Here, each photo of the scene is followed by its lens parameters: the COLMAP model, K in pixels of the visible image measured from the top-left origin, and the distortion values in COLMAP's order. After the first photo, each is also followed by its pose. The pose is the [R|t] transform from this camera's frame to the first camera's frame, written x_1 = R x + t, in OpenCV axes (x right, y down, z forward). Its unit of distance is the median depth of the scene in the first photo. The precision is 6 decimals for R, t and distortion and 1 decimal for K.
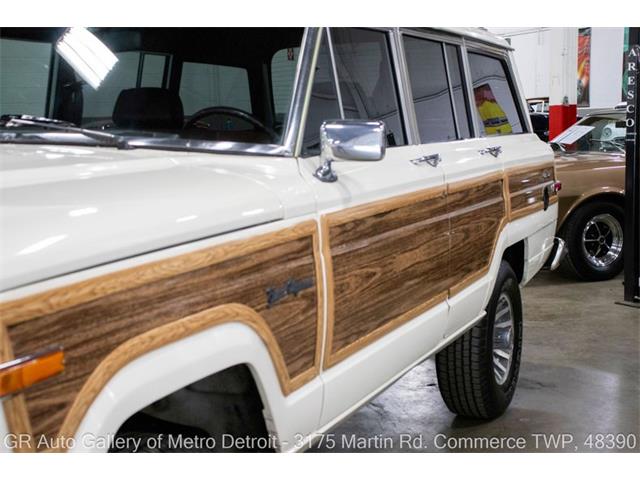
lens RADIAL K [[767.8, 0, 320.0], [0, 767.8, 240.0], [0, 0, 1]] dist [-0.028424, 0.014544]
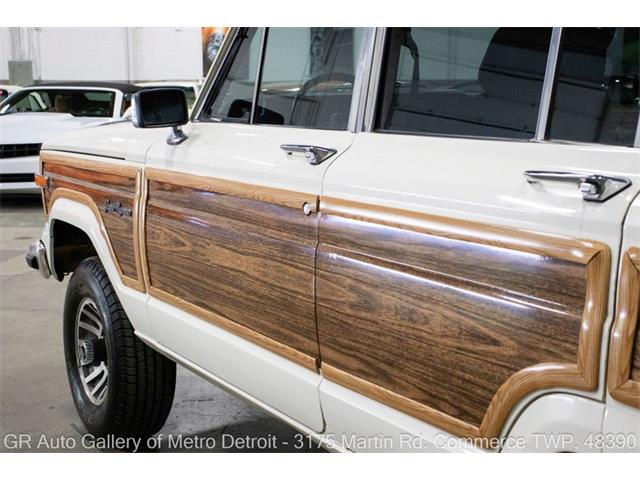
lens RADIAL K [[767.8, 0, 320.0], [0, 767.8, 240.0], [0, 0, 1]] dist [-0.028424, 0.014544]
pose [[-0.380546, 0.202058, -0.902417, 0.930639], [-0.130984, 0.954222, 0.268893, -0.260492], [0.915439, 0.220529, -0.336659, 1.546569]]
